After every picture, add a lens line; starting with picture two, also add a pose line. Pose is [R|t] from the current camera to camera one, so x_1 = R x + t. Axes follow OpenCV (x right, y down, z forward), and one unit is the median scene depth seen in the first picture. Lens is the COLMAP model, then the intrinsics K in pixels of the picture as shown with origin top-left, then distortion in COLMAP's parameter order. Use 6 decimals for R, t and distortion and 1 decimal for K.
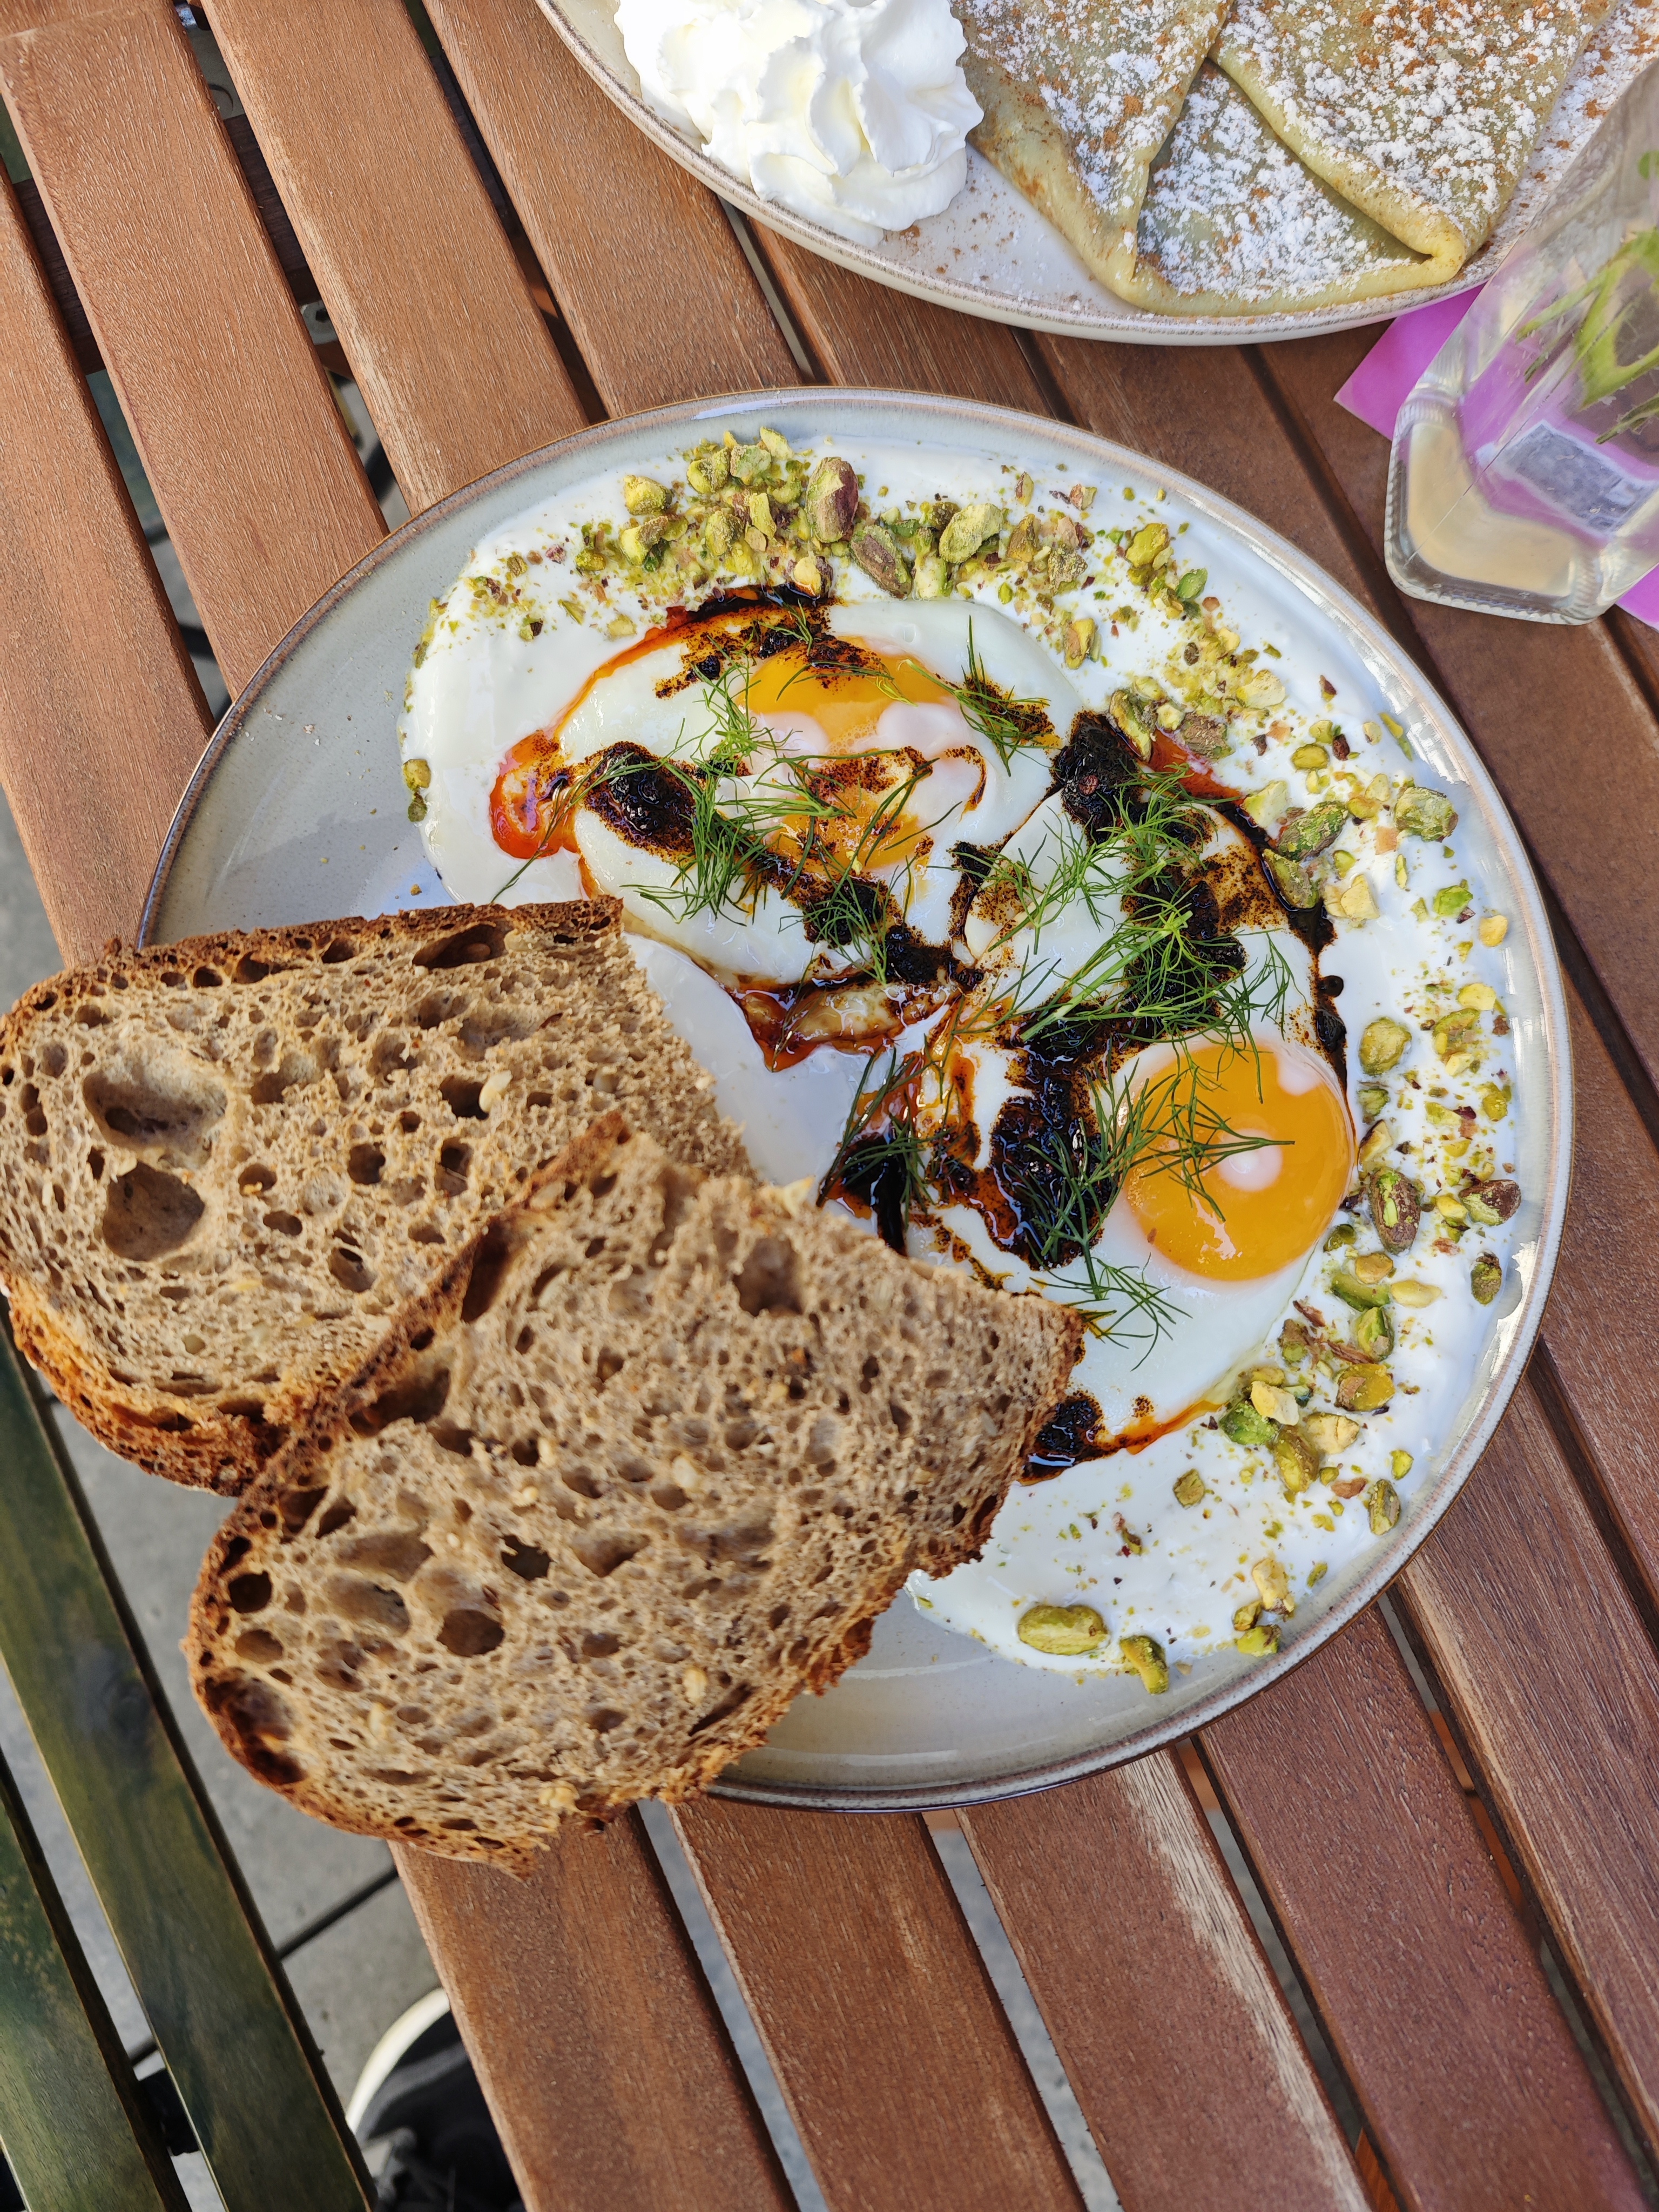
lens RADIAL K [[1560.8, 0, 831.8], [0, 1560.8, 1137.1], [0, 0, 1]] dist [-0.033731, -0.005351]
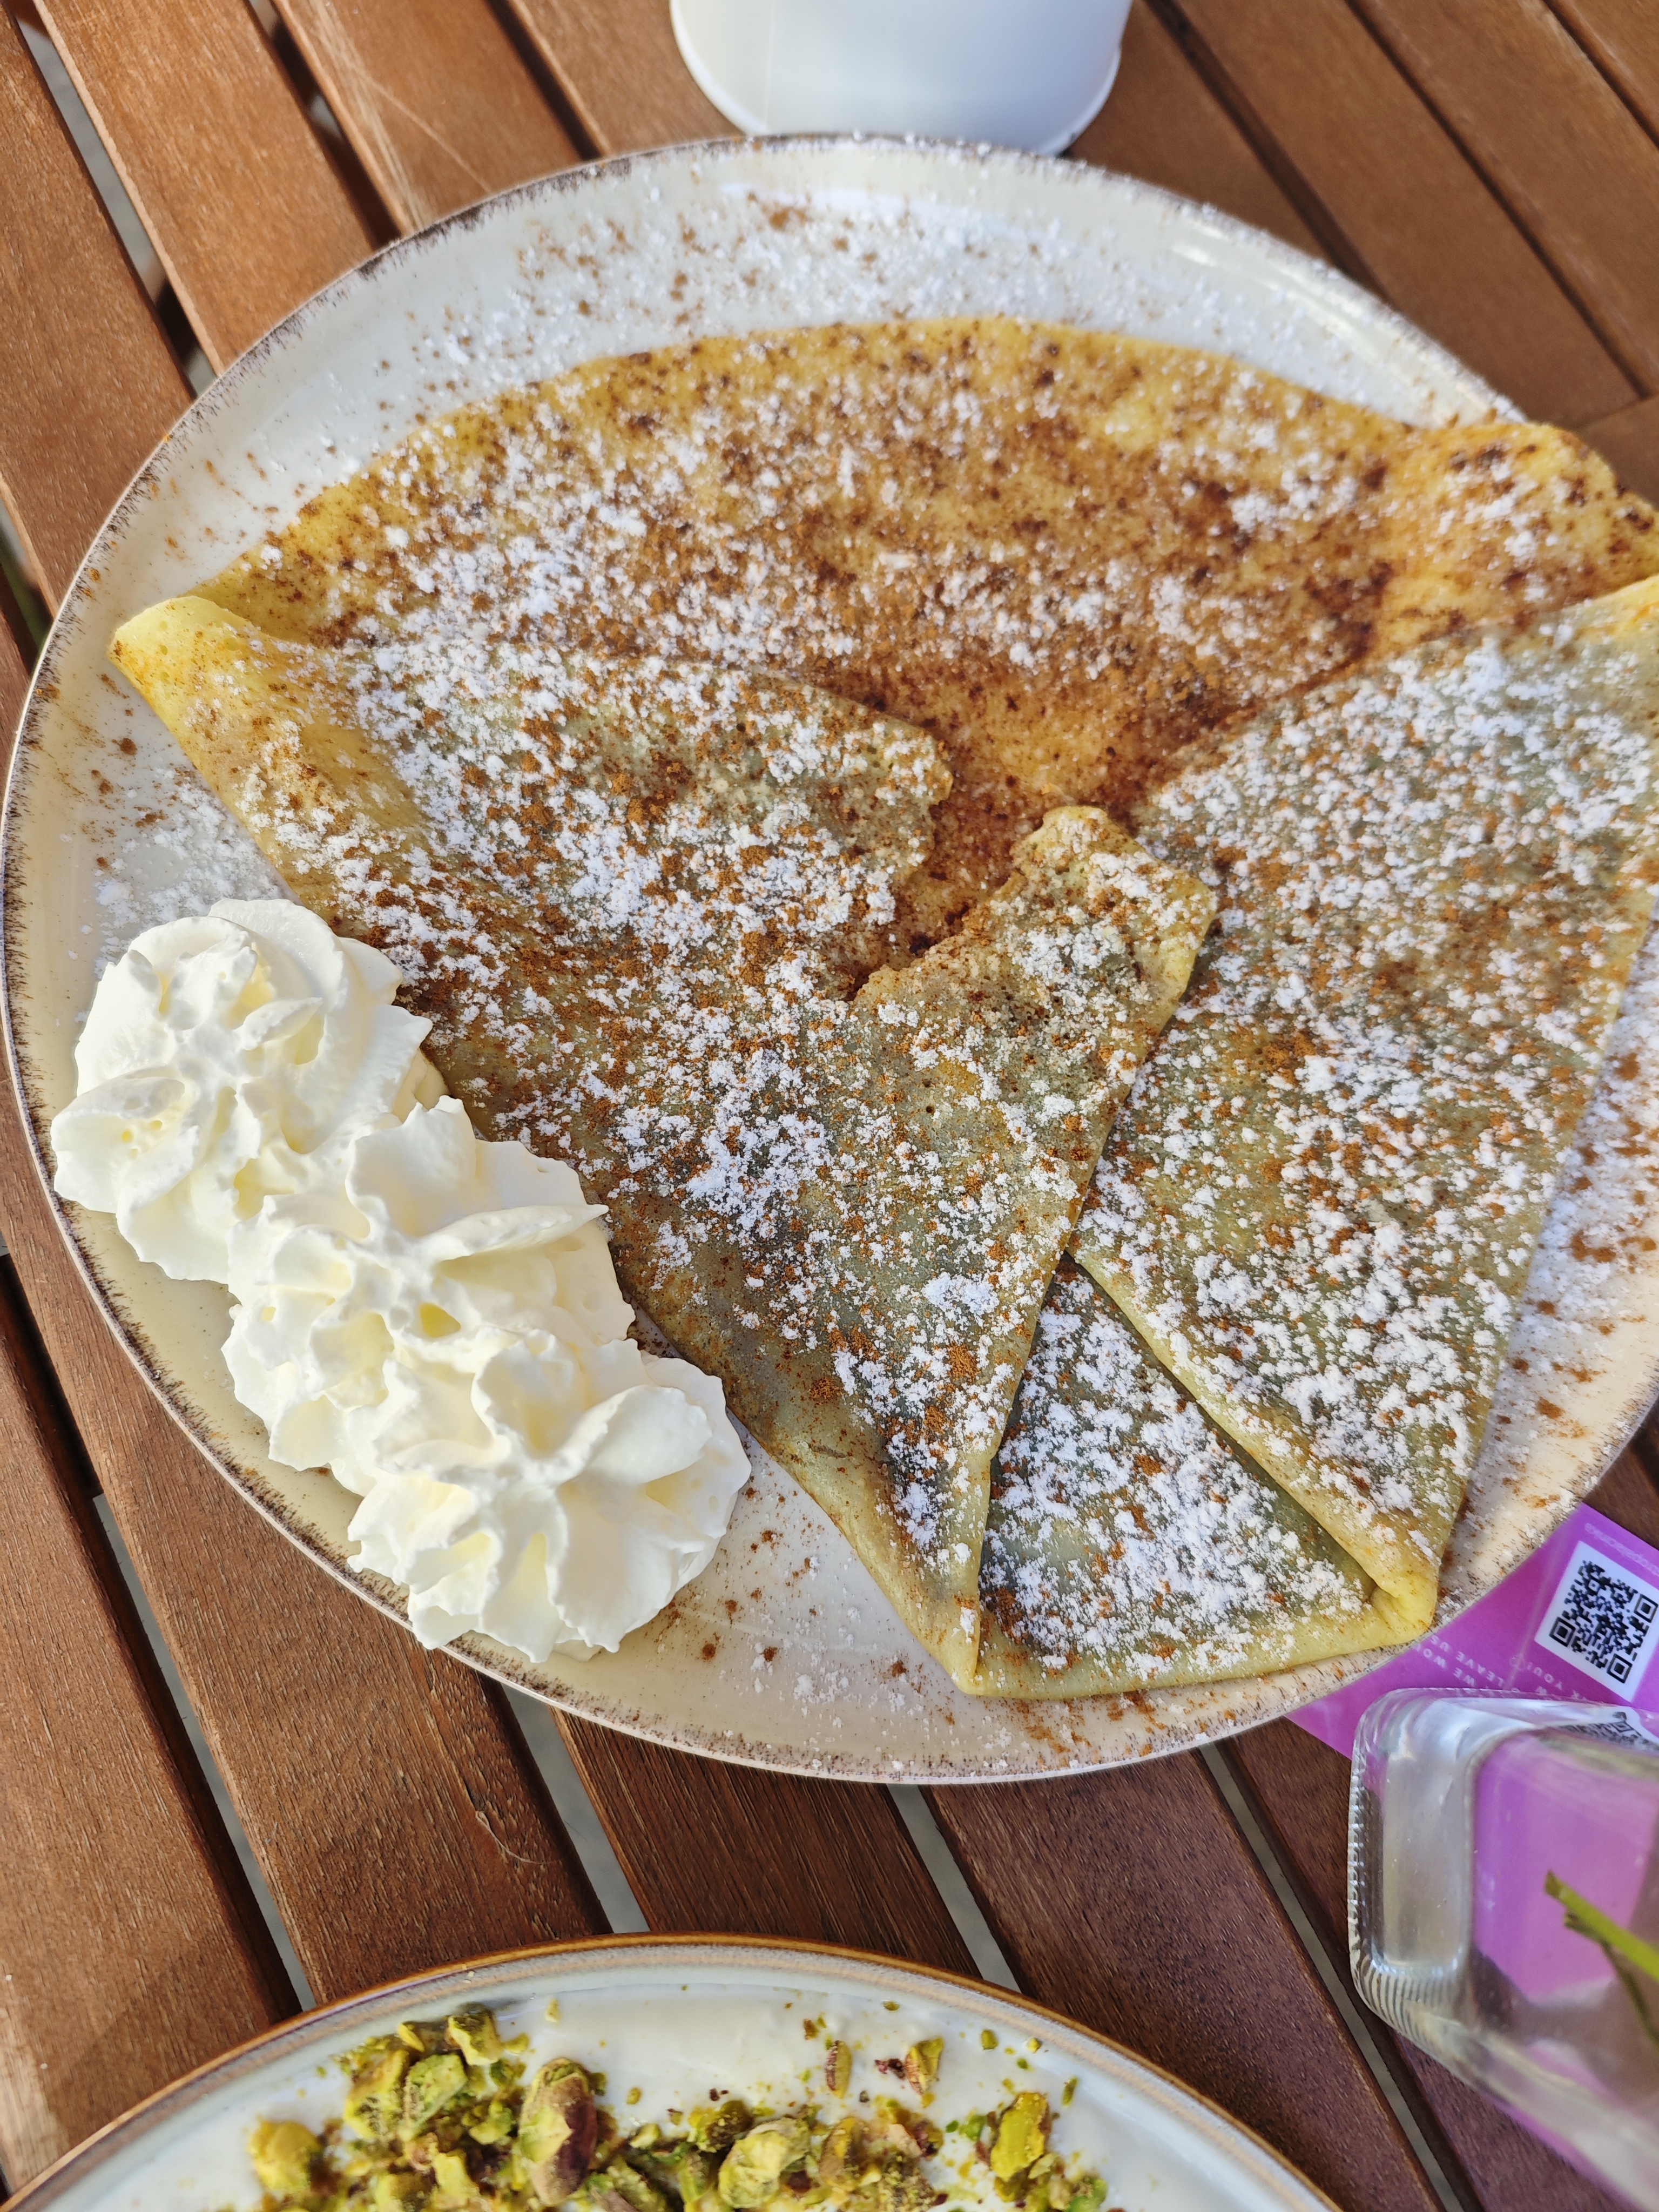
lens RADIAL K [[1587.4, 0, 823.8], [0, 1587.4, 1152.4], [0, 0, 1]] dist [0.004558, -0.130762]
pose [[0.997396, -0.064907, 0.031433, 0.121580], [0.067784, 0.992544, -0.101298, -0.748493], [-0.024624, 0.103165, 0.994359, 0.261485]]
